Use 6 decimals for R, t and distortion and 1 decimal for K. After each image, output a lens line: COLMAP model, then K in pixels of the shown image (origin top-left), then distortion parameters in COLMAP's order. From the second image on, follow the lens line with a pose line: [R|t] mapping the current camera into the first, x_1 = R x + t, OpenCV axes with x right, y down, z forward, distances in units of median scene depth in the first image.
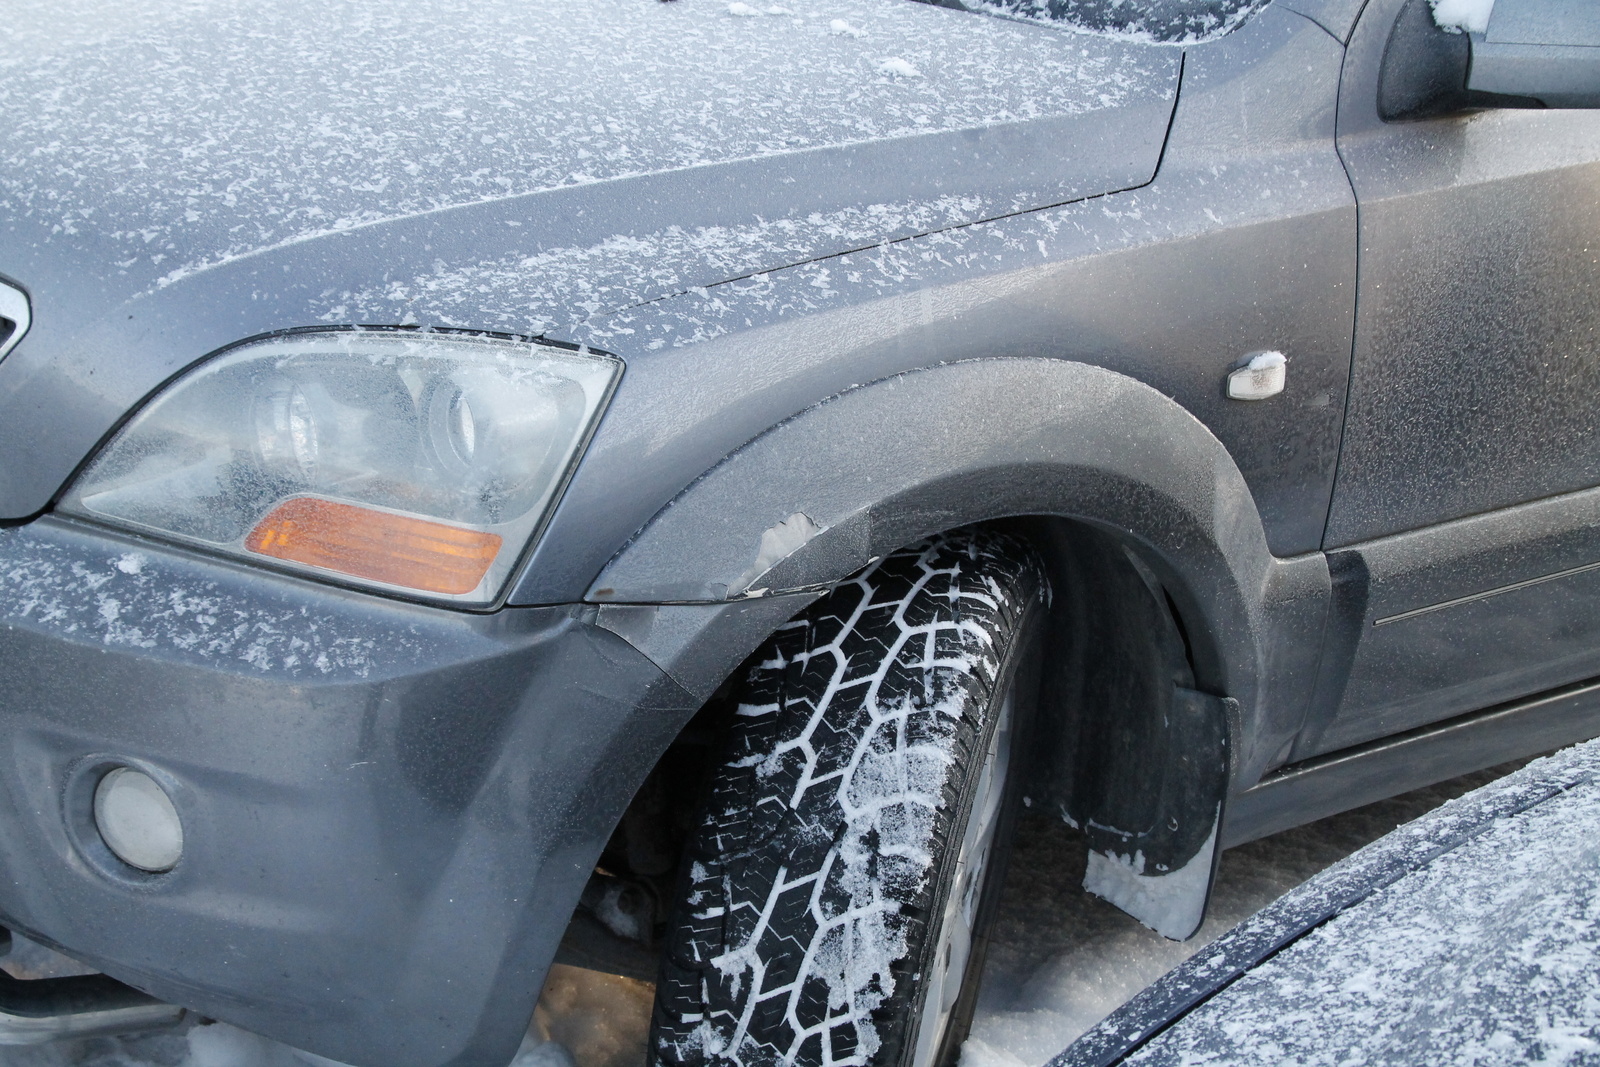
lens RADIAL K [[2571.5, 0, 800.1], [0, 2571.5, 469.5], [0, 0, 1]] dist [0.132752, 0.215465]
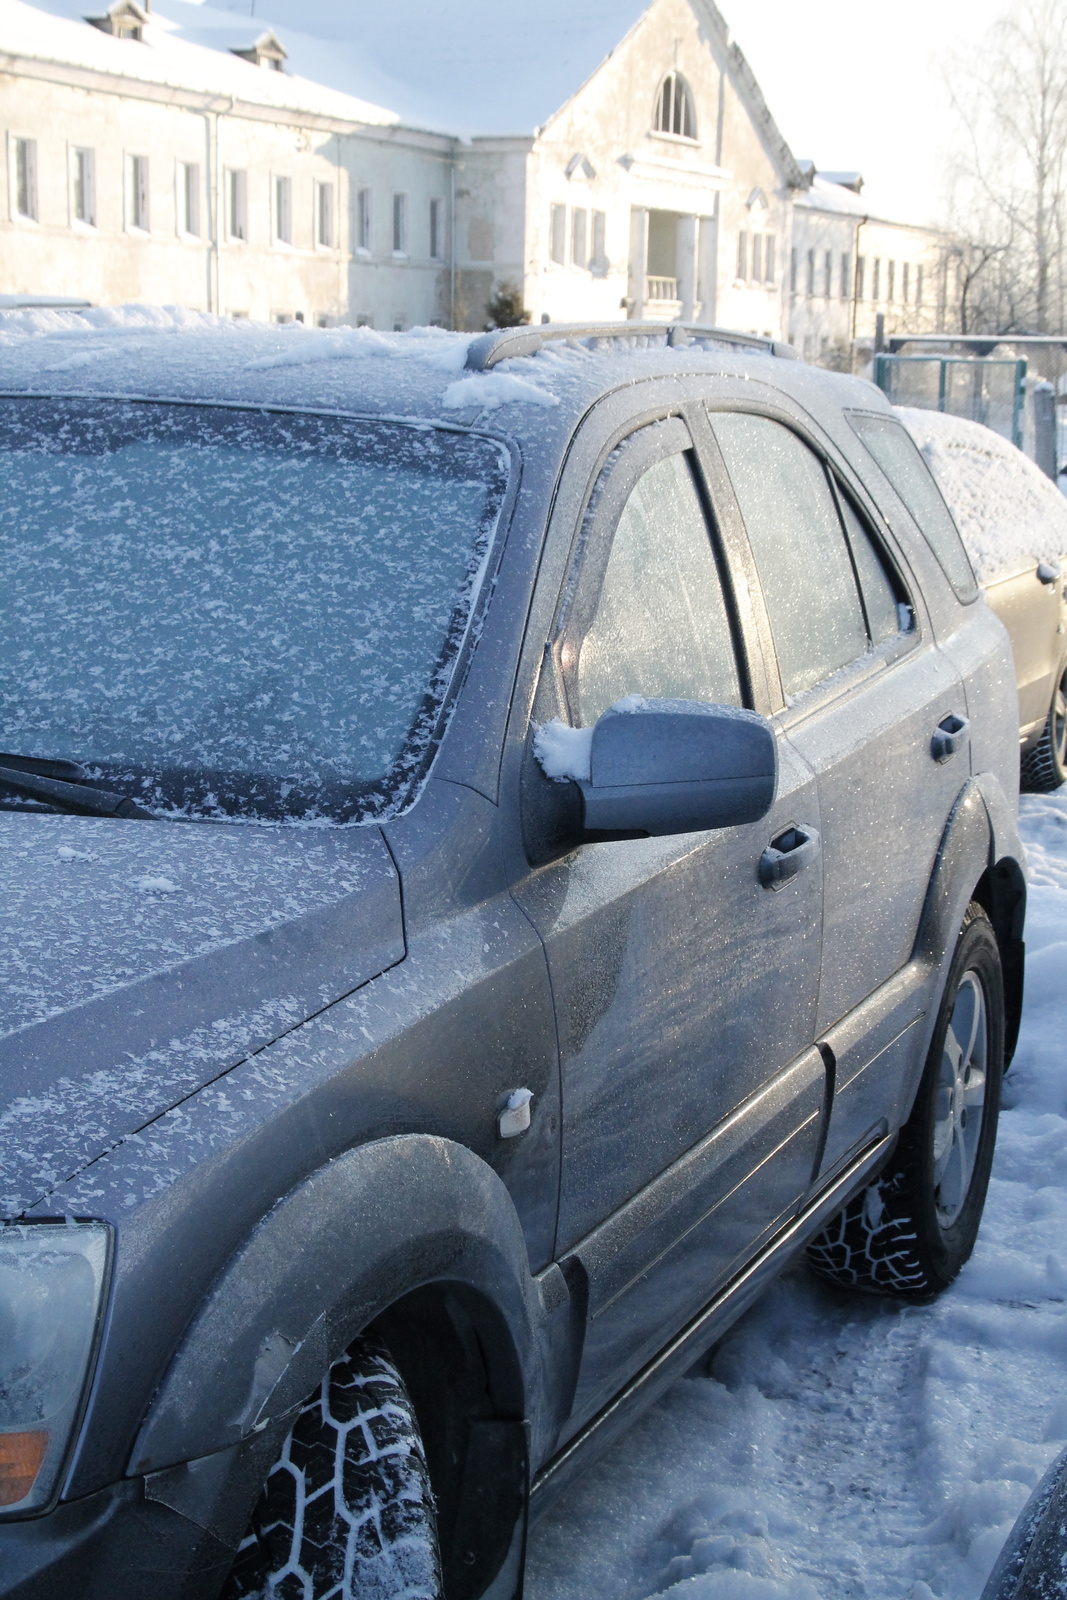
lens RADIAL K [[2571.5, 0, 533.5], [0, 2571.5, 800.0], [0, 0, 1]] dist [0.132752, 0.215465]
pose [[0.894067, -0.134514, 0.427259, -0.302703], [0.193684, 0.976160, -0.097970, -0.066299], [-0.403895, 0.170345, 0.898806, -0.000094]]
